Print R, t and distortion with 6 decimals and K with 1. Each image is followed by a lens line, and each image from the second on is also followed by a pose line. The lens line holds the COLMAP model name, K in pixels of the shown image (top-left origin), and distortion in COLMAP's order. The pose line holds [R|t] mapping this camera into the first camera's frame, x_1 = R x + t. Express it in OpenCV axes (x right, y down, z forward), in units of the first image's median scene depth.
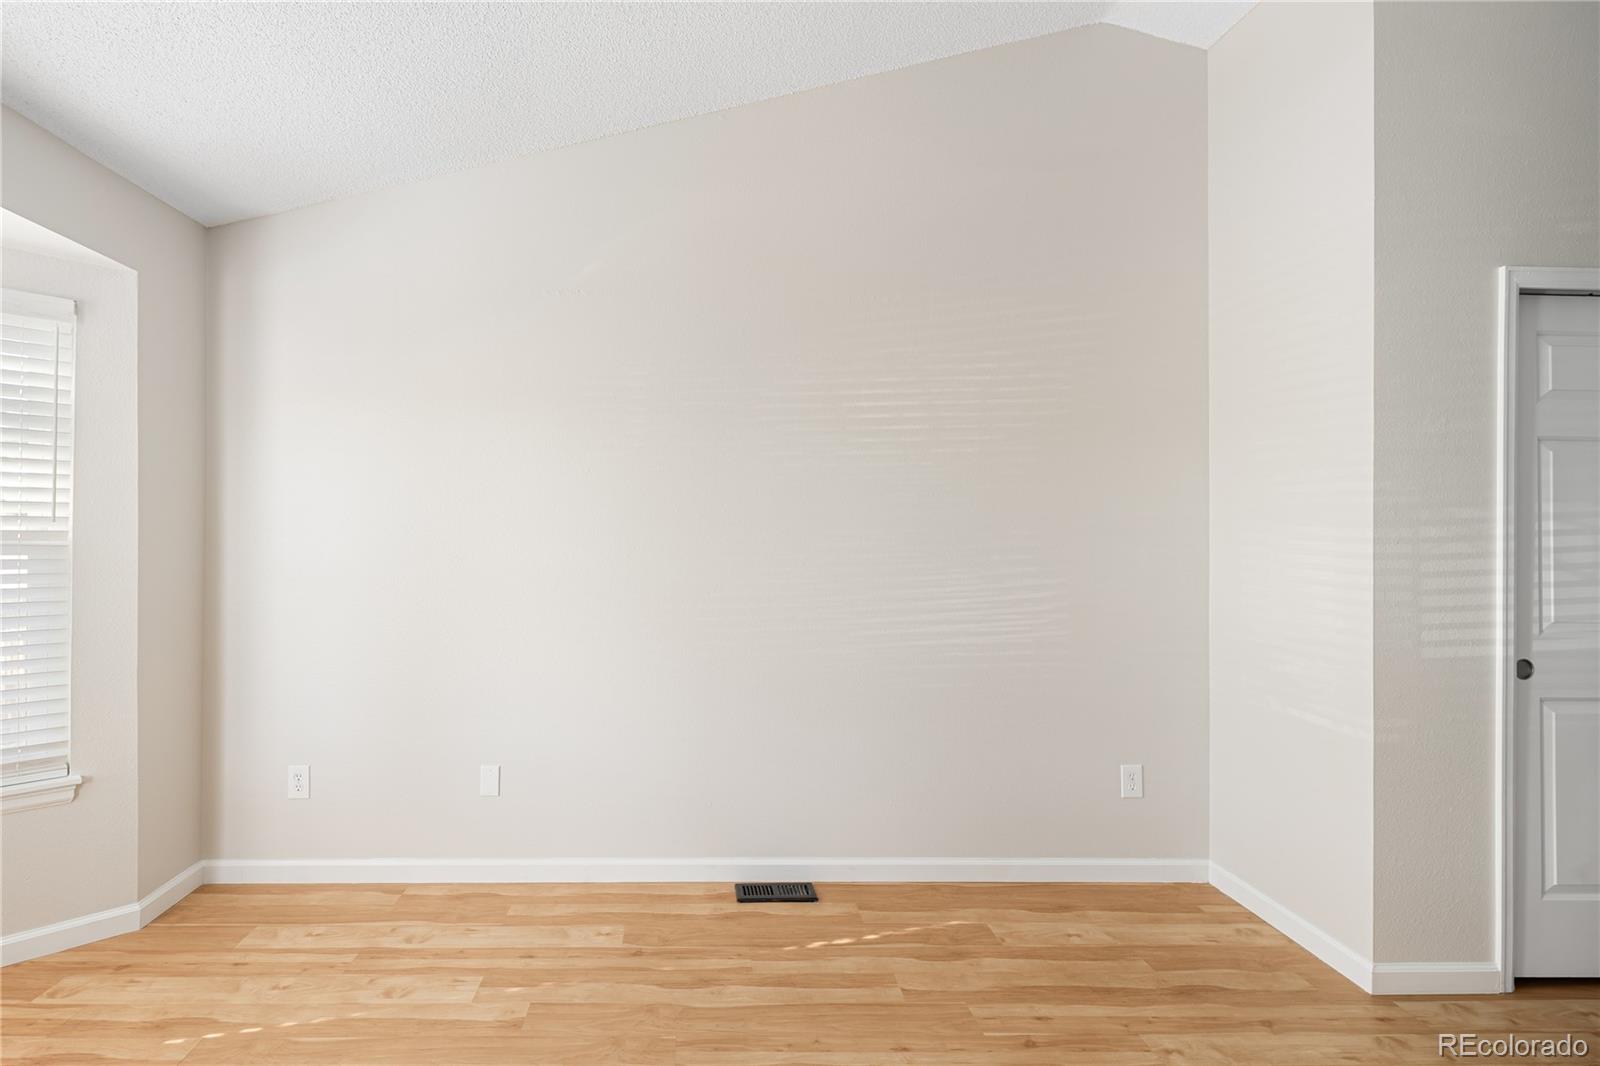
lens RADIAL K [[838.8, 0, 802.2], [0, 838.8, 494.5], [0, 0, 1]] dist [-0.002900, -0.001704]
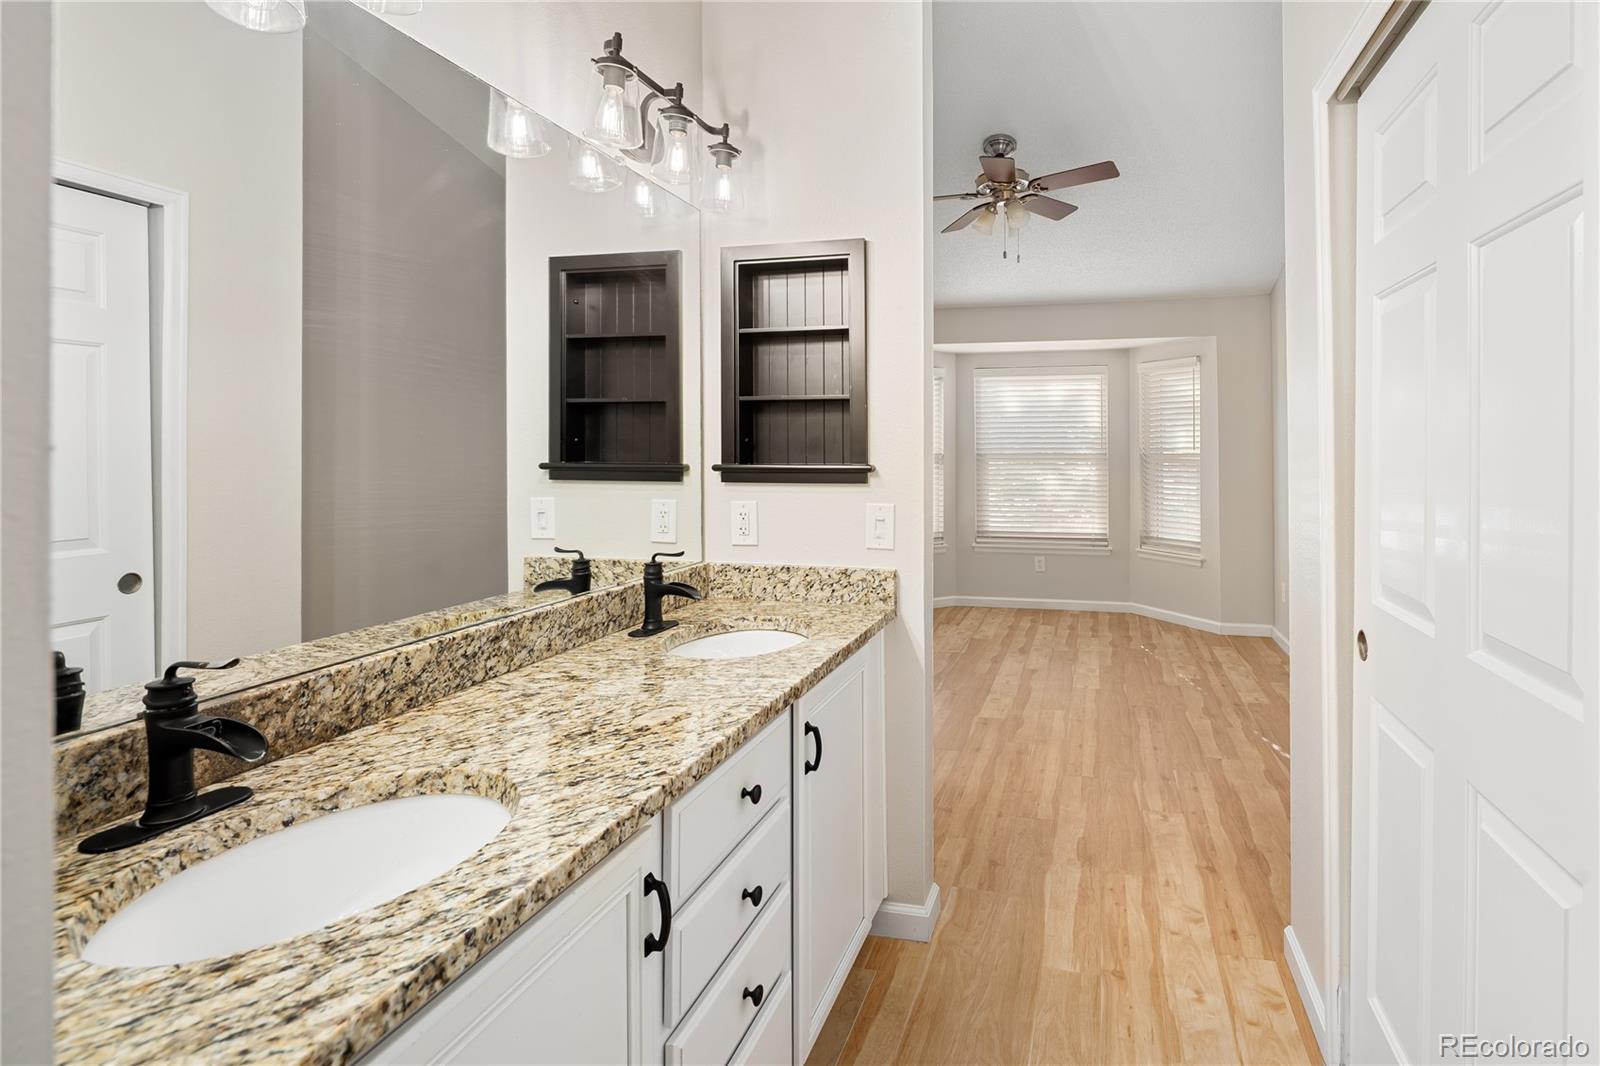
lens RADIAL K [[838.8, 0, 802.2], [0, 838.8, 494.5], [0, 0, 1]] dist [-0.002900, -0.001704]
pose [[-0.382173, 0.046380, -0.922926, 1.814732], [-0.022844, 0.997960, 0.059610, 0.045781], [0.923808, 0.043865, -0.380334, 0.878738]]
